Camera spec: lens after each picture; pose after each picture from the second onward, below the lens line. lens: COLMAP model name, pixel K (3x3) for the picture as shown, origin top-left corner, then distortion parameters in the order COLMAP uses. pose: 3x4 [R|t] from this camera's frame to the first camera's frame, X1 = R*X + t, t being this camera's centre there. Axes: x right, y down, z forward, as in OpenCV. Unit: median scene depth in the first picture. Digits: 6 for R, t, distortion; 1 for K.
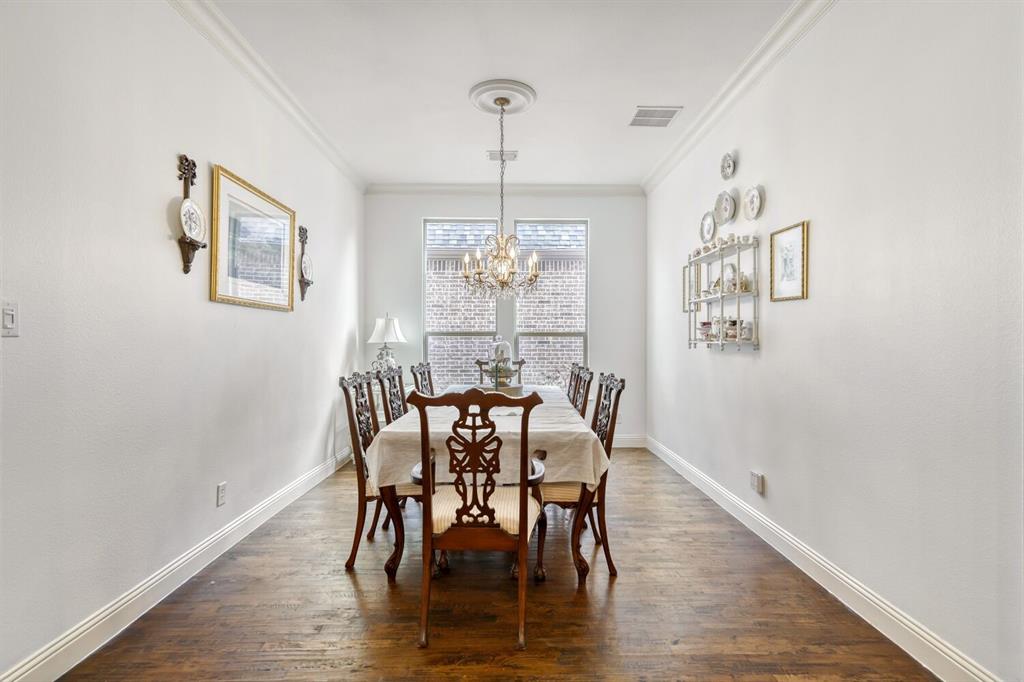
lens RADIAL K [[440.7, 0, 498.0], [0, 440.7, 344.3], [0, 0, 1]] dist [0.019316, -0.000234]
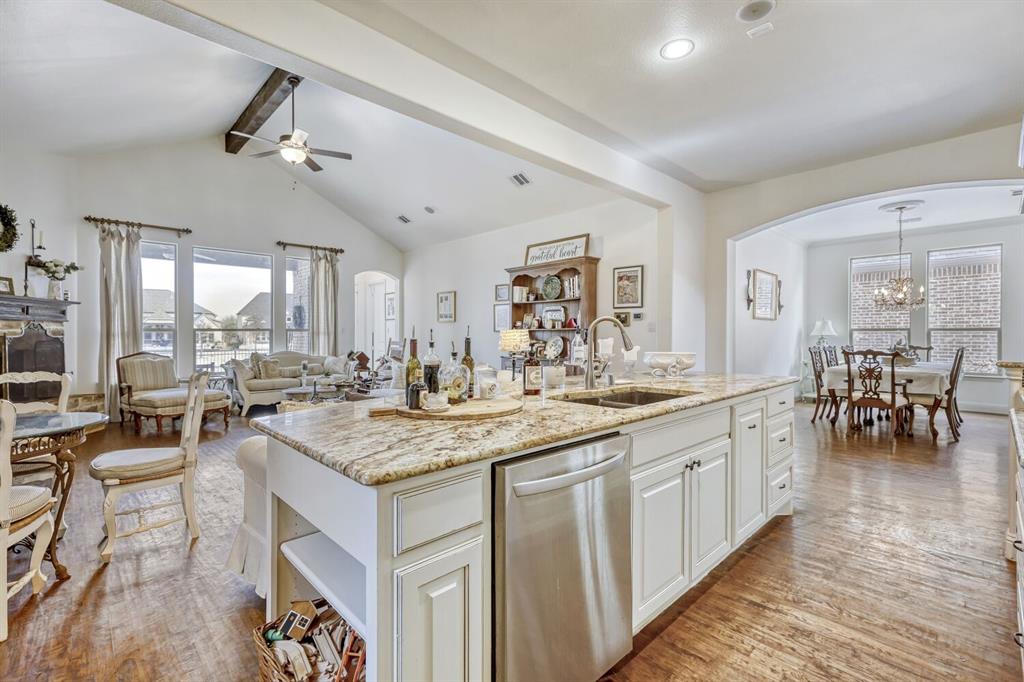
lens RADIAL K [[468.4, 0, 512.0], [0, 468.4, 341.0], [0, 0, 1]] dist [0.013163, -0.000051]
pose [[0.703463, 0.006961, -0.710698, 0.385839], [-0.006706, 0.999973, 0.003155, 0.040233], [0.710701, 0.002547, 0.703490, -2.225260]]
